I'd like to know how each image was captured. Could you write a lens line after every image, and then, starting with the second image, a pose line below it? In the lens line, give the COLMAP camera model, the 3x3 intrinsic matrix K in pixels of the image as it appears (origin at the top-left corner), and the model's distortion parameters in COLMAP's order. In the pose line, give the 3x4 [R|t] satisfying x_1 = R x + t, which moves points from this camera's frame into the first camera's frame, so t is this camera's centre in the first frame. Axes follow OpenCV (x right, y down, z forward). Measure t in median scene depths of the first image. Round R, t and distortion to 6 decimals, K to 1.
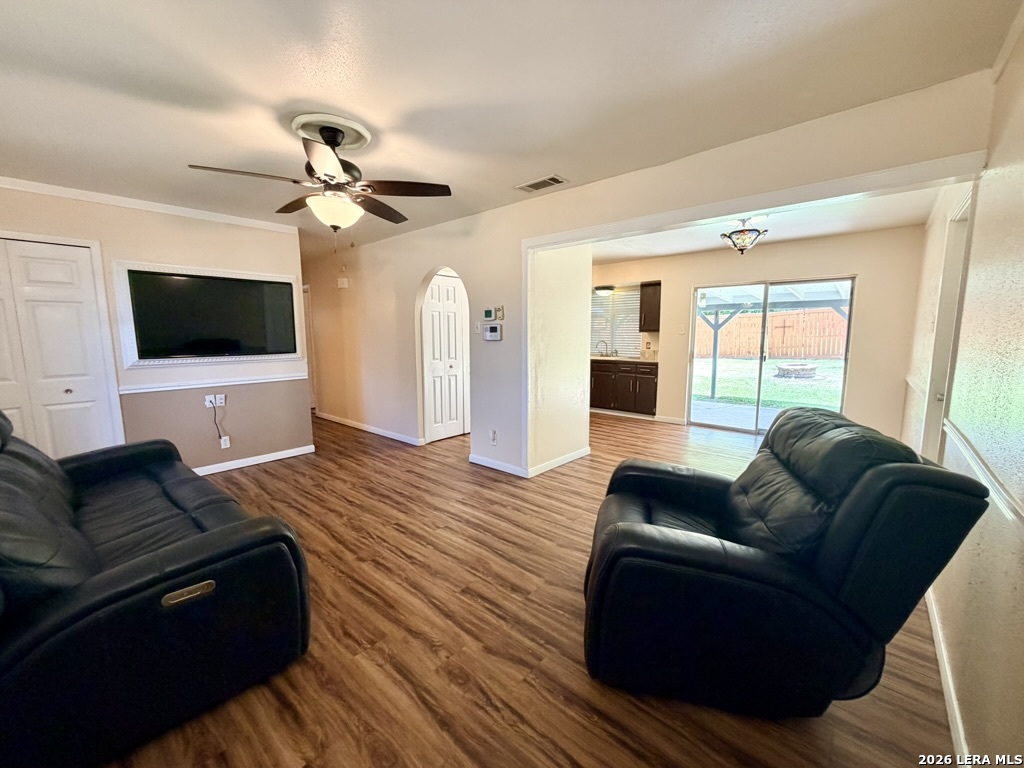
lens RADIAL K [[408.9, 0, 515.2], [0, 408.9, 385.4], [0, 0, 1]] dist [-0.001331, 0.000094]
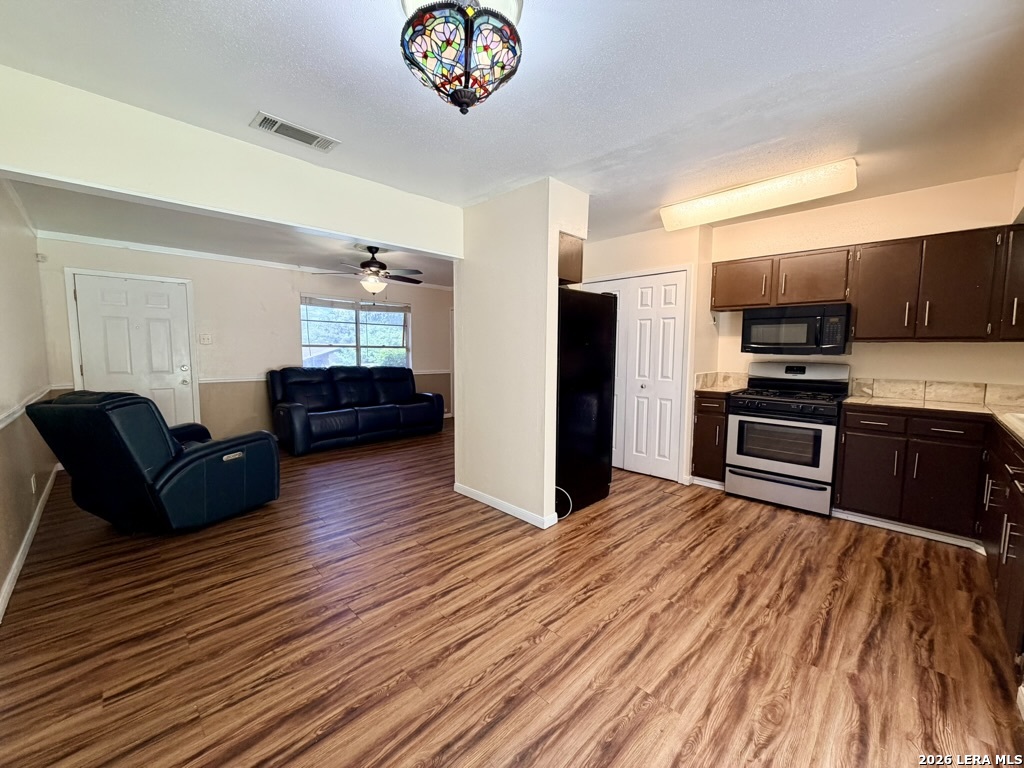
lens RADIAL K [[408.9, 0, 515.2], [0, 408.9, 385.4], [0, 0, 1]] dist [-0.001331, 0.000094]
pose [[-0.064217, 0.097566, -0.993155, 0.968885], [-0.127914, 0.986195, 0.105154, -0.143712], [0.989704, 0.133791, -0.050850, 1.156521]]
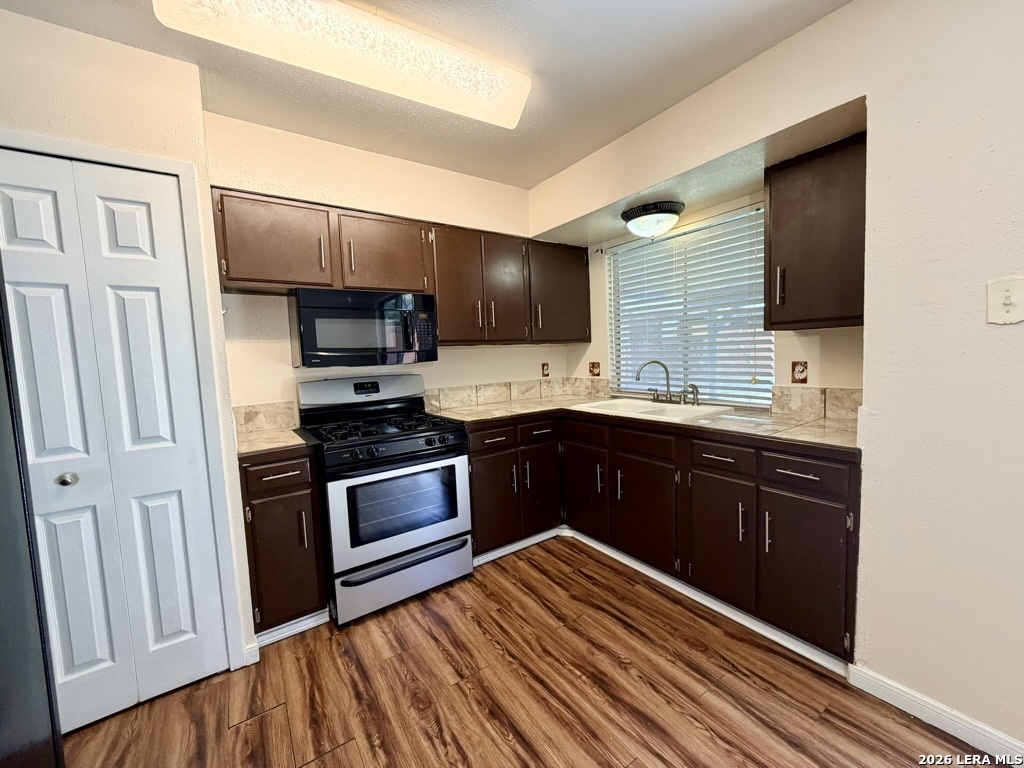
lens RADIAL K [[408.9, 0, 515.2], [0, 408.9, 385.4], [0, 0, 1]] dist [-0.001331, 0.000094]
pose [[0.968210, -0.013099, -0.249797, 0.350210], [0.003748, 0.999275, -0.037875, -0.140819], [0.250112, 0.035734, 0.967557, 1.175712]]
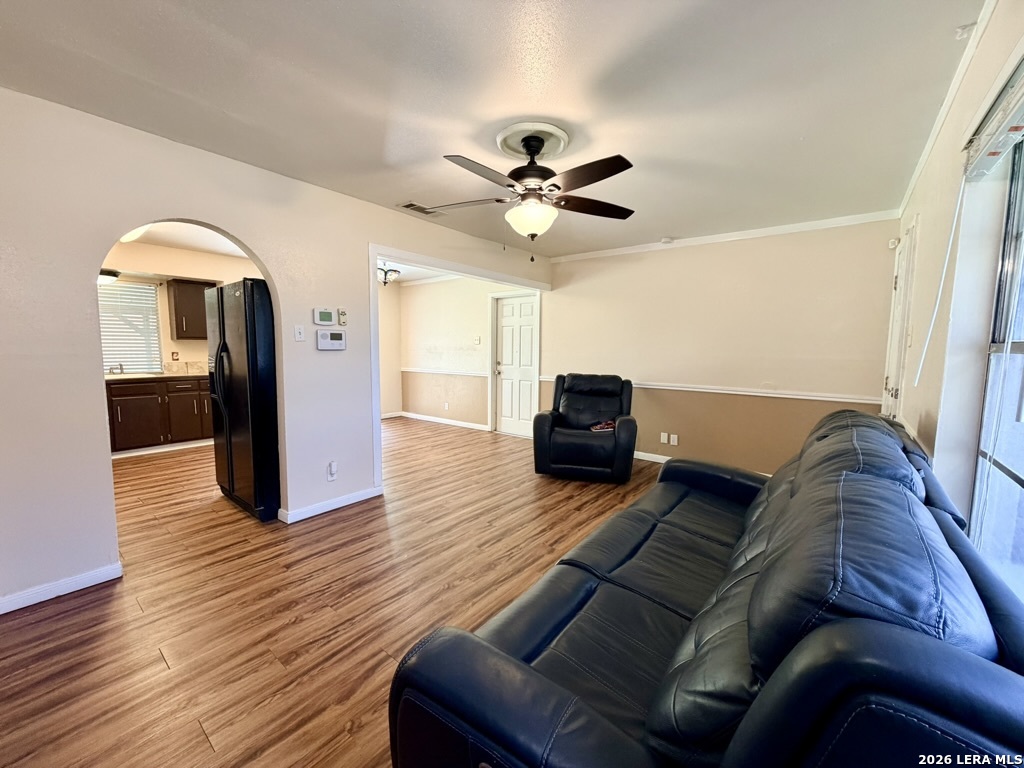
lens RADIAL K [[408.9, 0, 515.2], [0, 408.9, 385.4], [0, 0, 1]] dist [-0.001331, 0.000094]
pose [[-0.049005, -0.091316, 0.994615, -0.905327], [0.114664, 0.988714, 0.096424, -0.078970], [-0.992195, 0.118772, -0.037982, 0.696348]]
